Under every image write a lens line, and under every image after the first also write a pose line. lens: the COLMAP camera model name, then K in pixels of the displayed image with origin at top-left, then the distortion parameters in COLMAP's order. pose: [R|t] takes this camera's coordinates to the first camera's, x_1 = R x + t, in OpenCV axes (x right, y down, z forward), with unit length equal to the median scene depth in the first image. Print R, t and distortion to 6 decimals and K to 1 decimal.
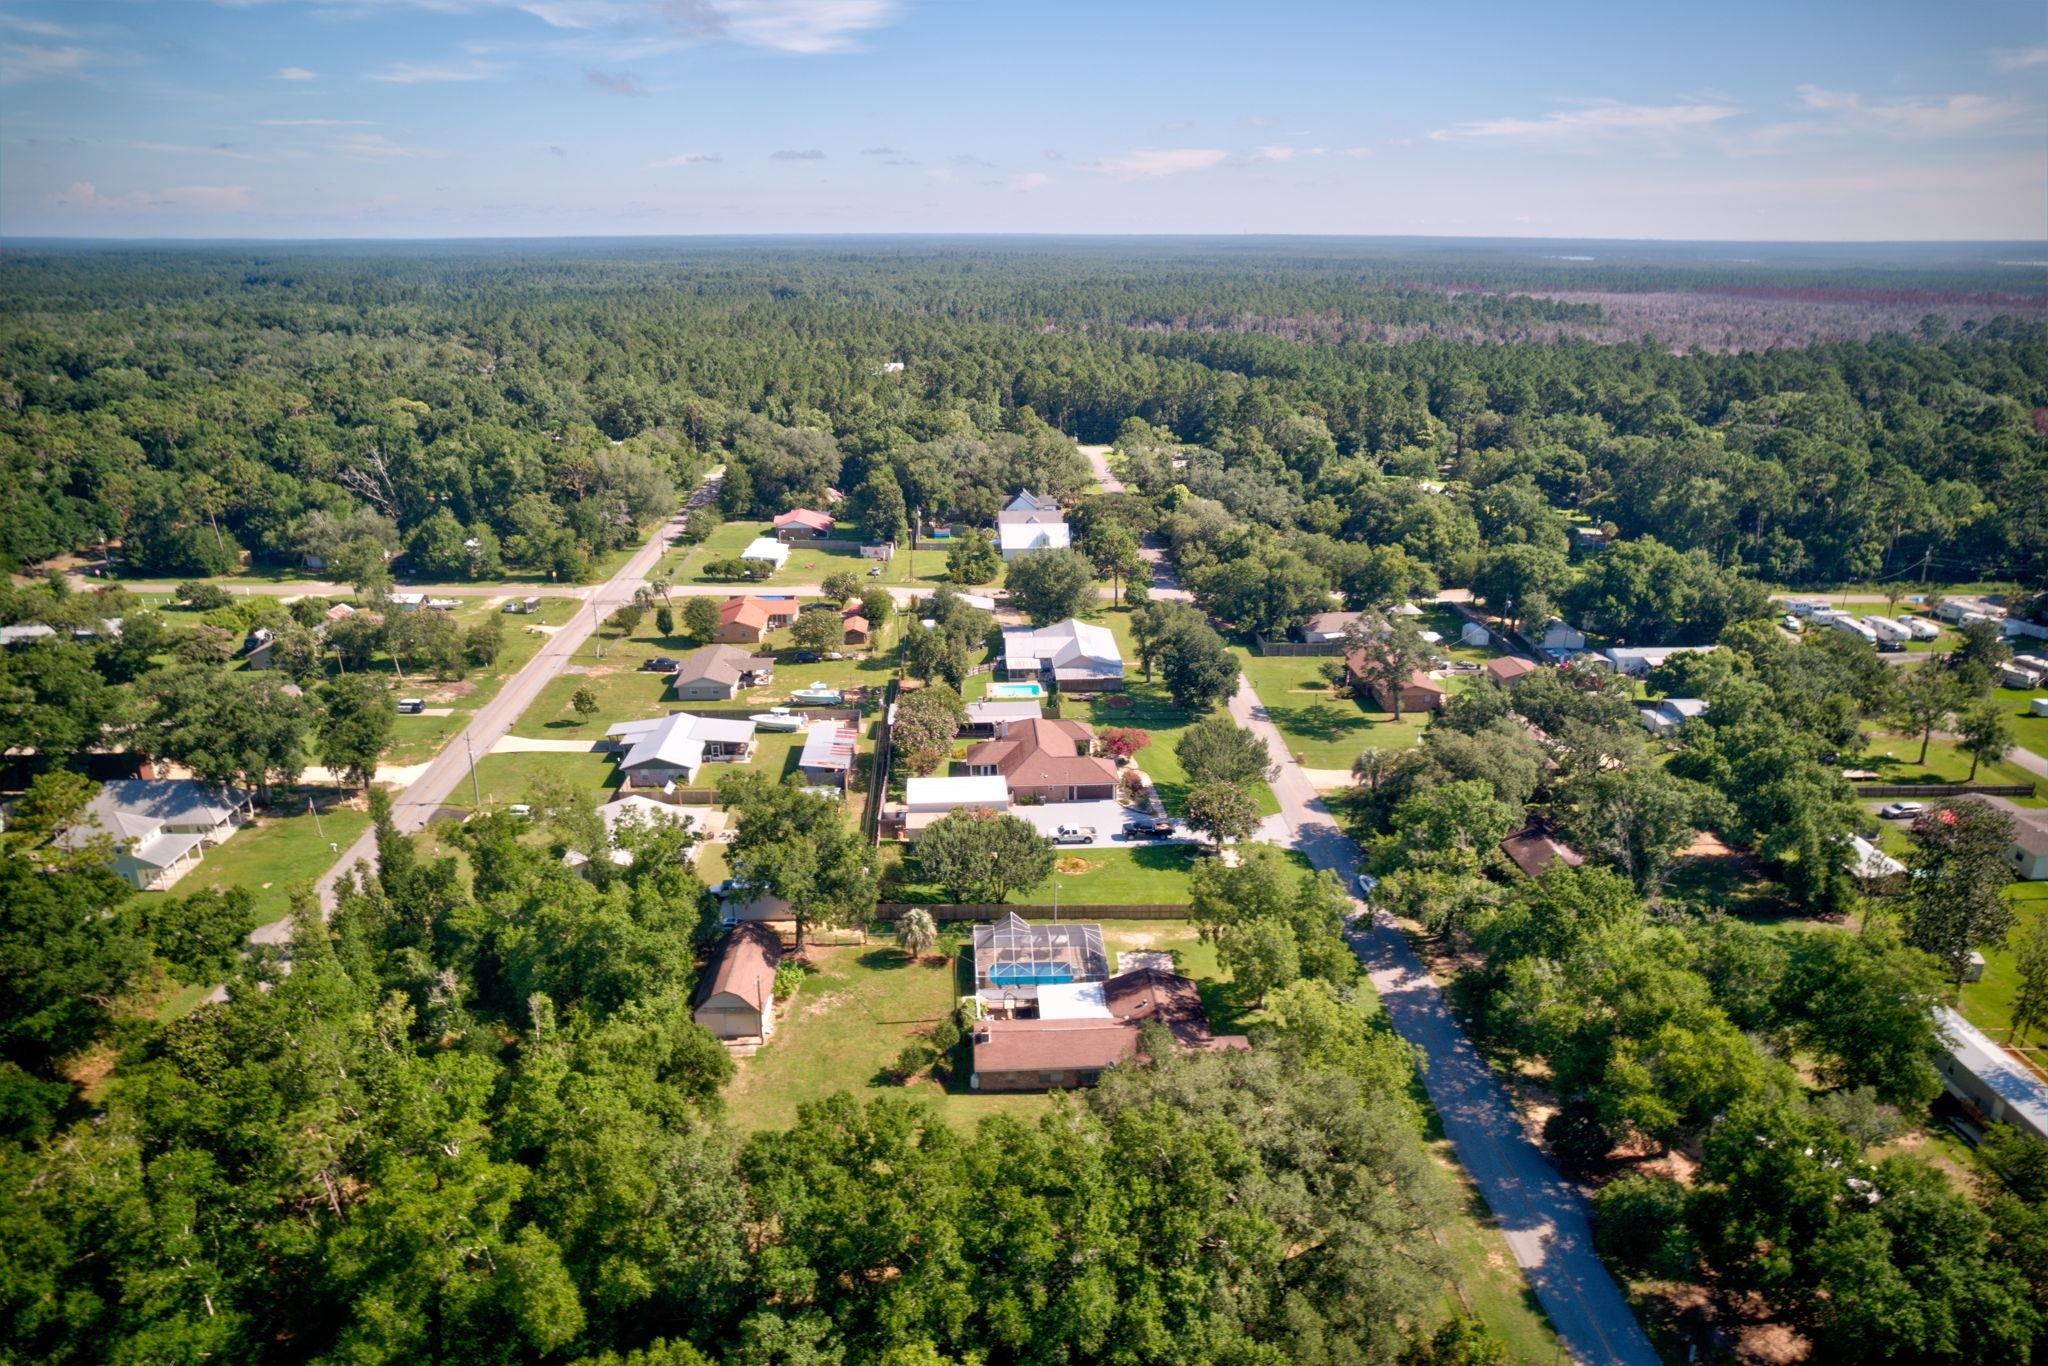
lens RADIAL K [[1305.0, 0, 1033.5], [0, 1305.0, 672.9], [0, 0, 1]] dist [-0.074957, 0.066215]
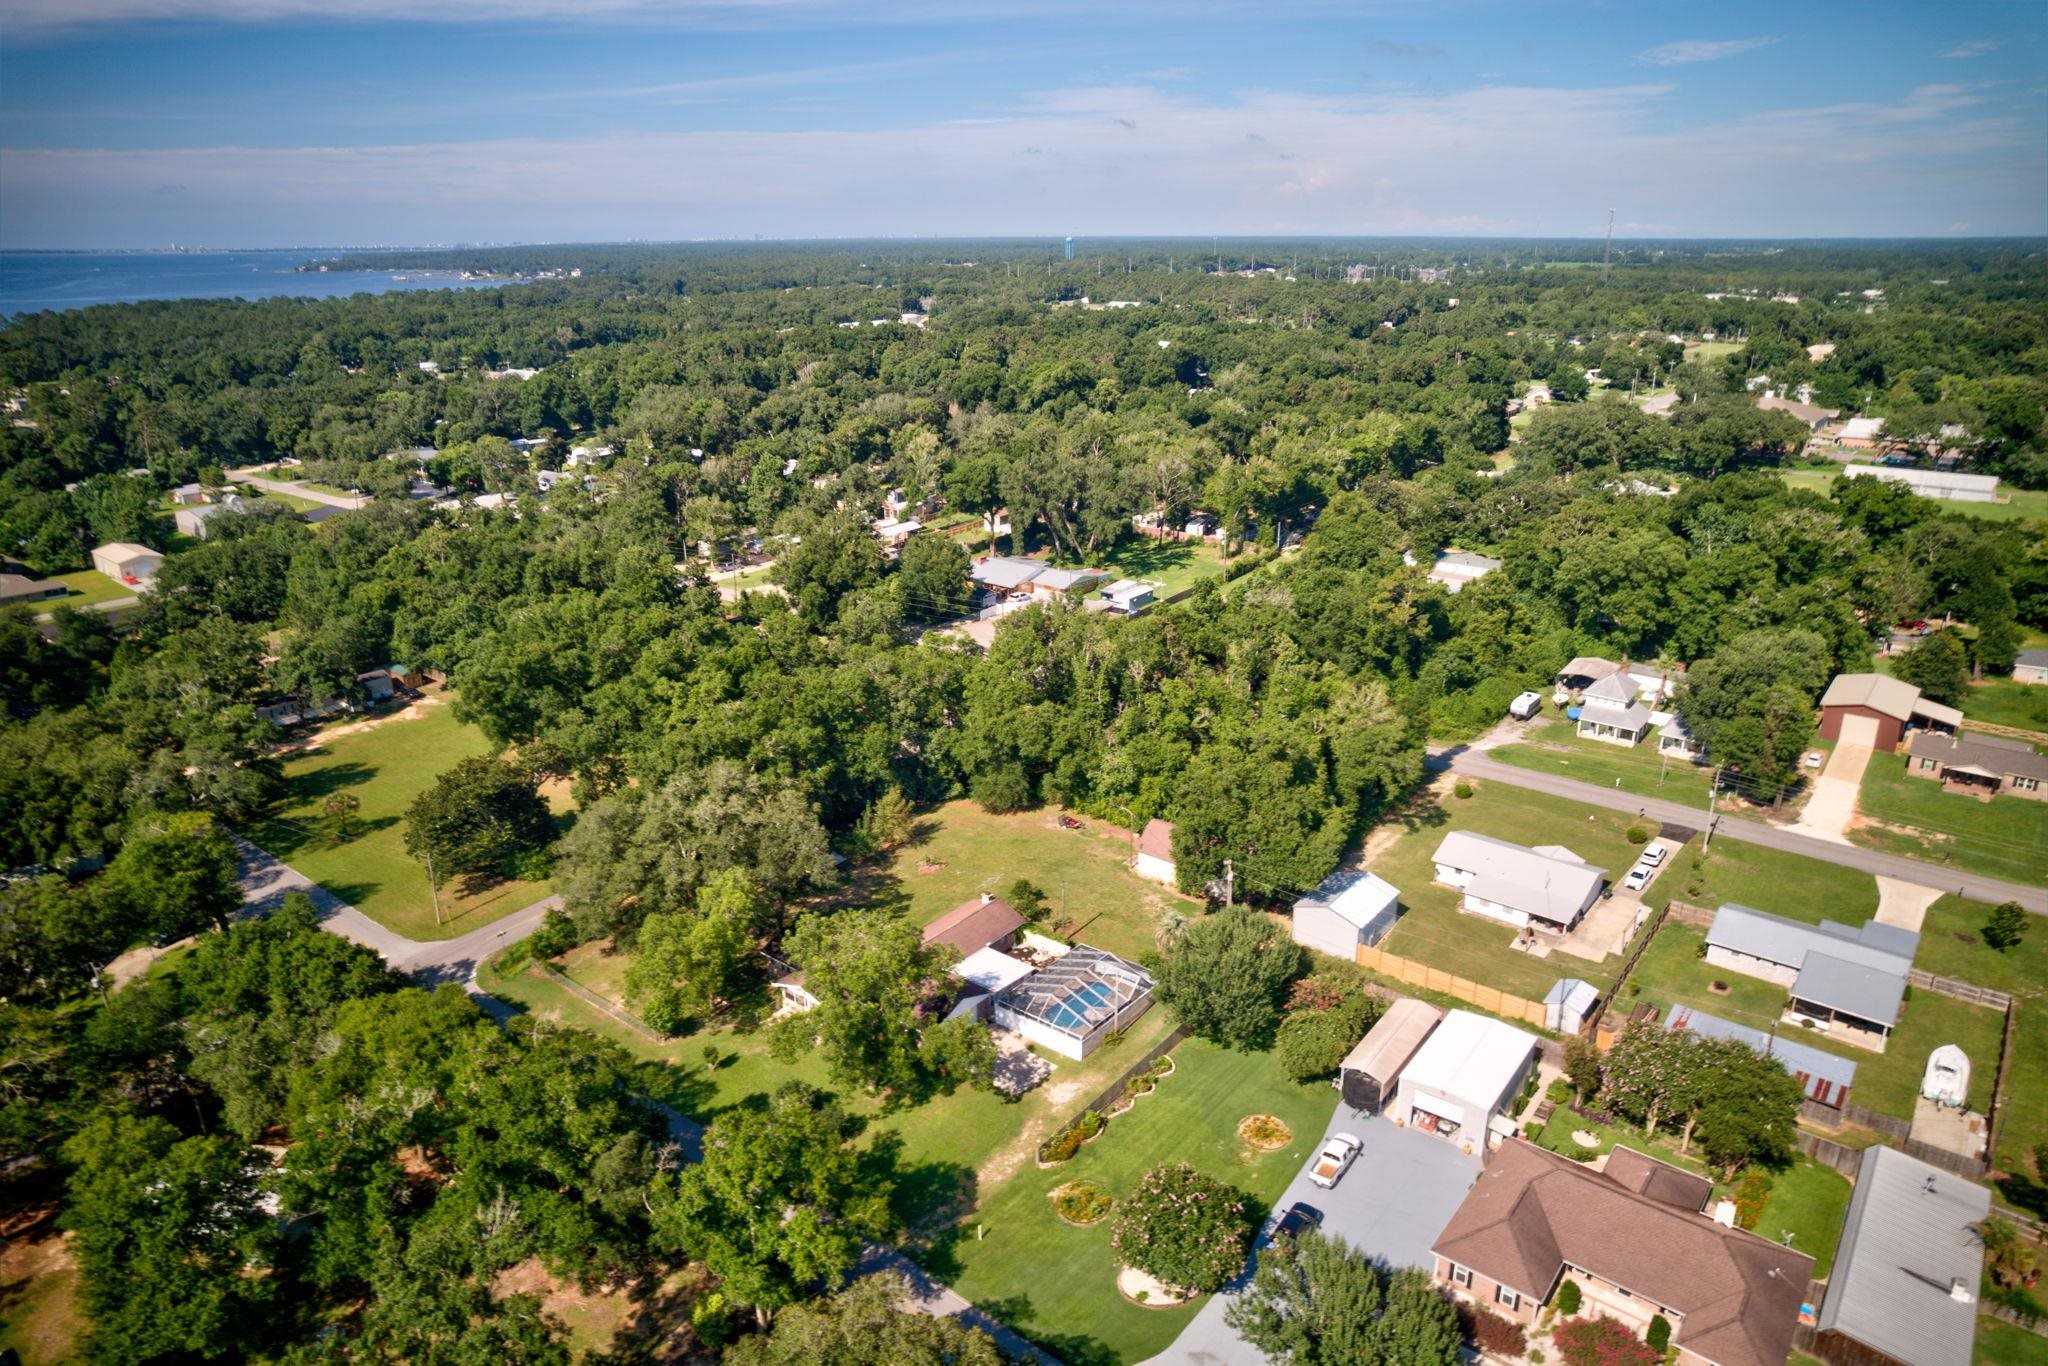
lens RADIAL K [[1305.0, 0, 1036.7], [0, 1305.0, 679.9], [0, 0, 1]] dist [-0.074957, 0.066215]
pose [[-0.664127, 0.246160, -0.705933, 0.418001], [-0.236584, 0.826517, 0.510781, -0.292674], [0.709200, 0.506236, -0.490674, 0.868397]]
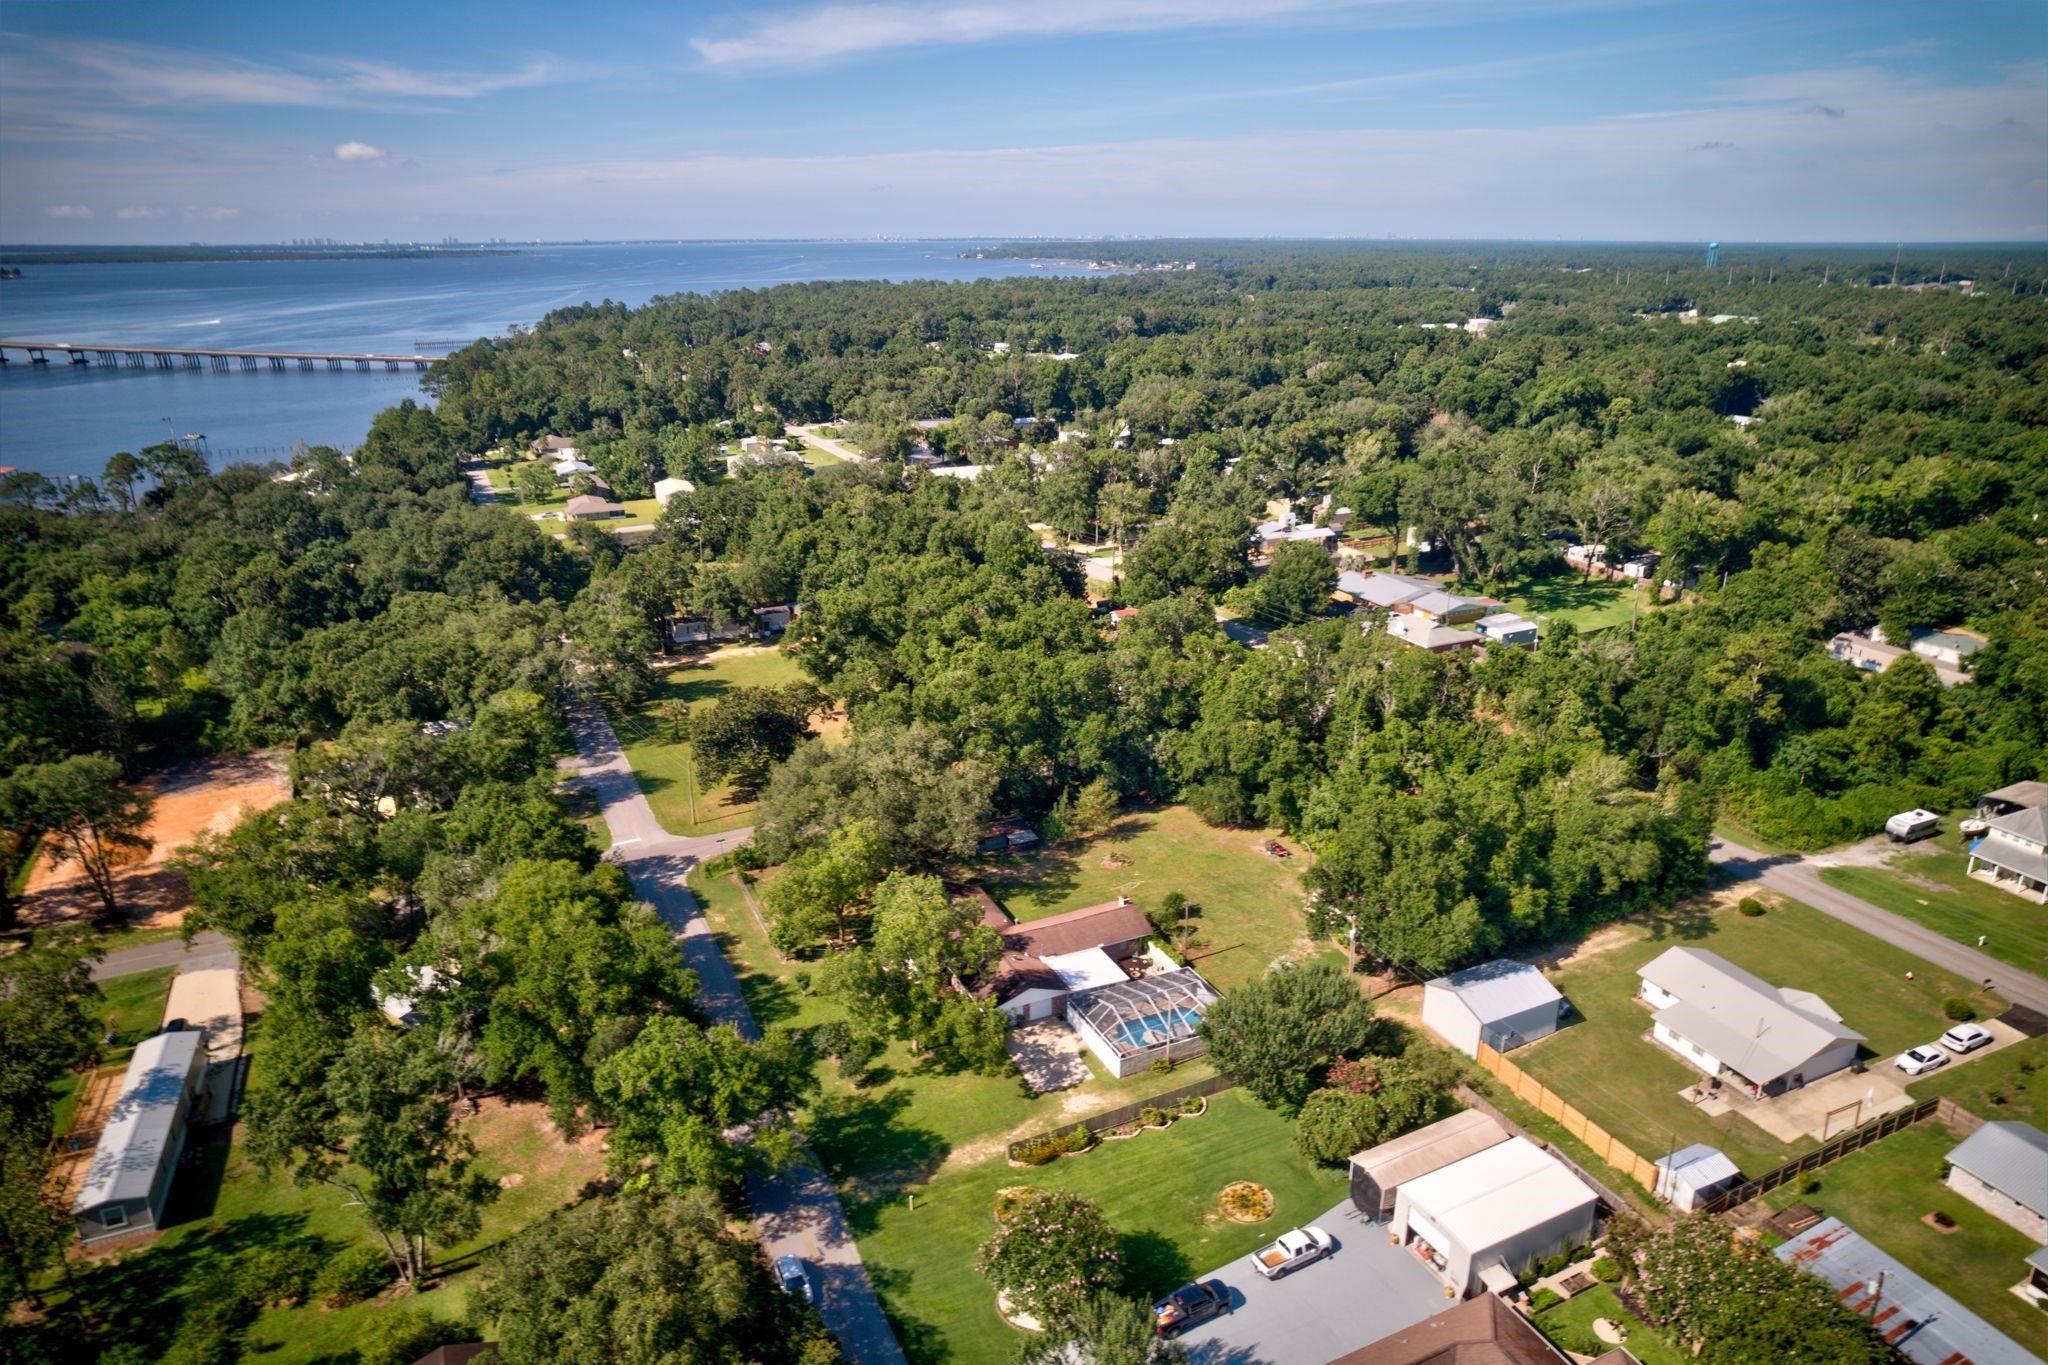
lens RADIAL K [[1305.0, 0, 1036.1], [0, 1305.0, 679.2], [0, 0, 1]] dist [-0.074957, 0.066215]
pose [[-0.925607, 0.123080, -0.357916, 0.250748], [-0.121993, 0.798165, 0.589958, -0.329346], [0.358288, 0.589732, -0.723772, 0.978789]]
